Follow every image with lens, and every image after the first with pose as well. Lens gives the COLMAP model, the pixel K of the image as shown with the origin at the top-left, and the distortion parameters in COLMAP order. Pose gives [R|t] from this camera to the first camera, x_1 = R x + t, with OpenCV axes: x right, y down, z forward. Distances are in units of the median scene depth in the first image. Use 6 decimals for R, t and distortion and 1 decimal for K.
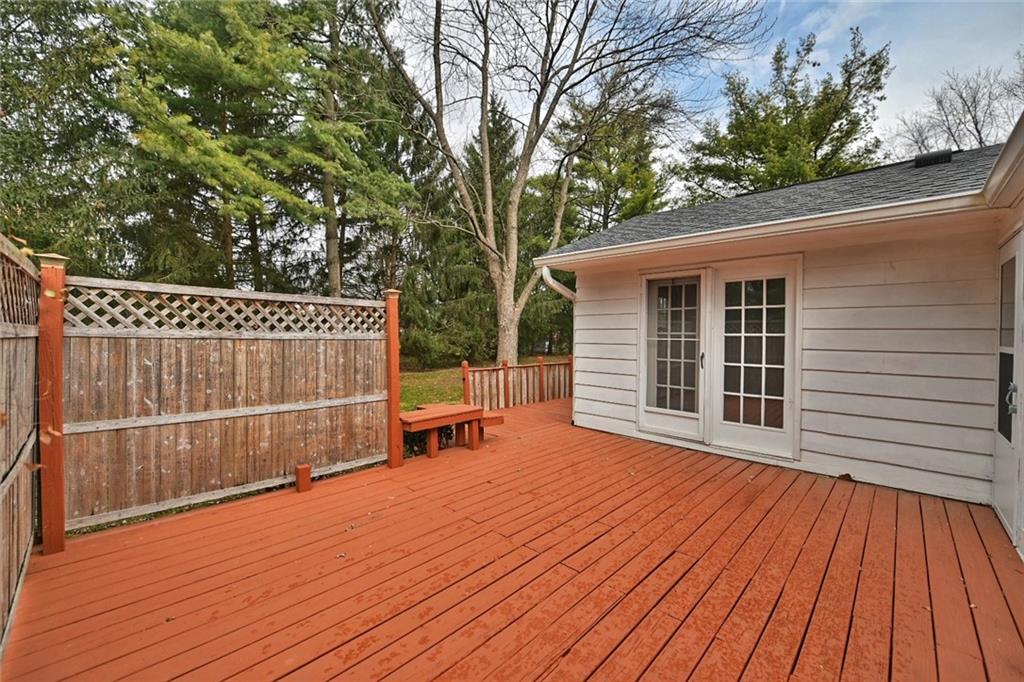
lens RADIAL K [[407.4, 0, 514.1], [0, 407.4, 338.2], [0, 0, 1]] dist [-0.012950, 0.000888]
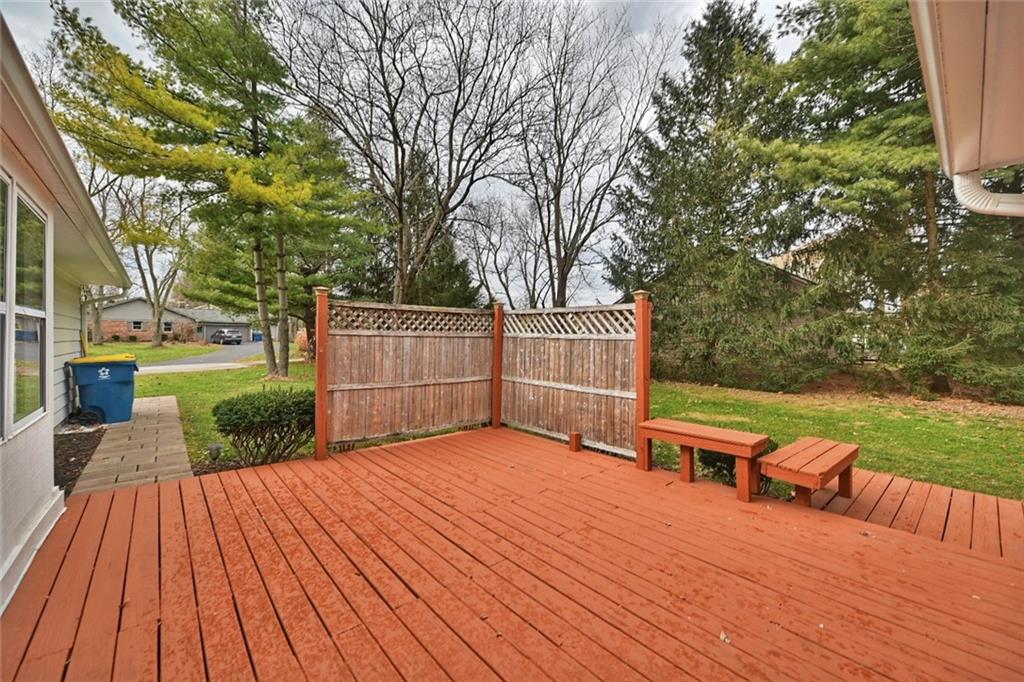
lens RADIAL K [[407.4, 0, 506.0], [0, 407.4, 344.9], [0, 0, 1]] dist [-0.012950, 0.000888]
pose [[-0.095479, 0.013876, -0.995335, 0.858235], [-0.015430, 0.999762, 0.015418, 0.005304], [0.995312, 0.016830, -0.095242, 0.905776]]
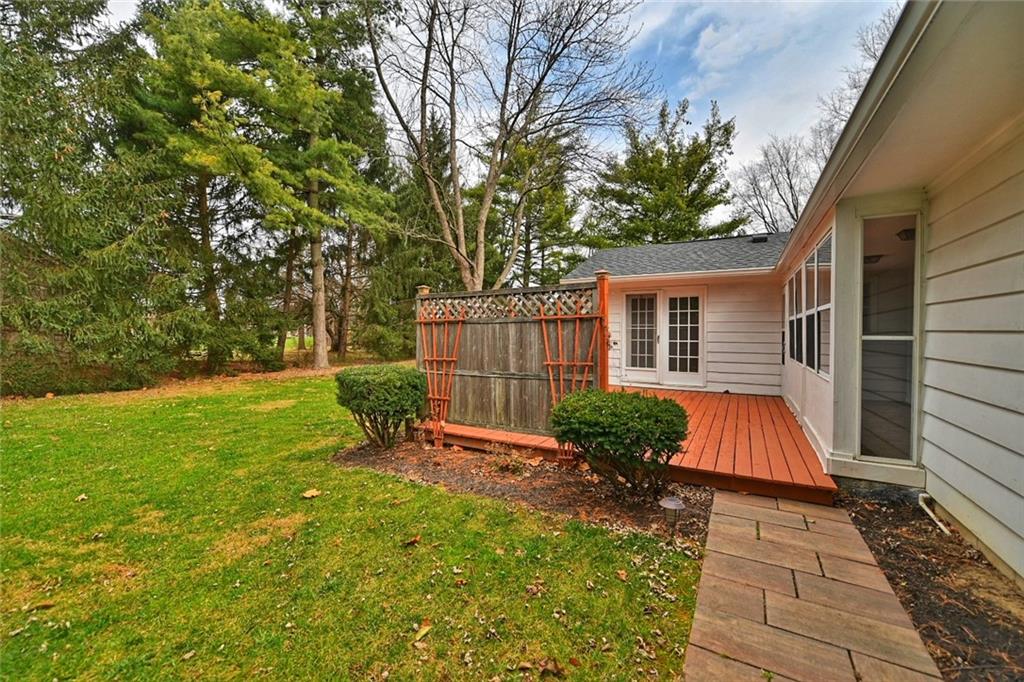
lens RADIAL K [[407.4, 0, 516.7], [0, 407.4, 336.6], [0, 0, 1]] dist [-0.012950, 0.000888]
pose [[0.966428, -0.006413, 0.256859, -0.582821], [0.005995, 0.999979, 0.002410, 0.030832], [-0.256869, -0.000789, 0.966446, -0.575234]]
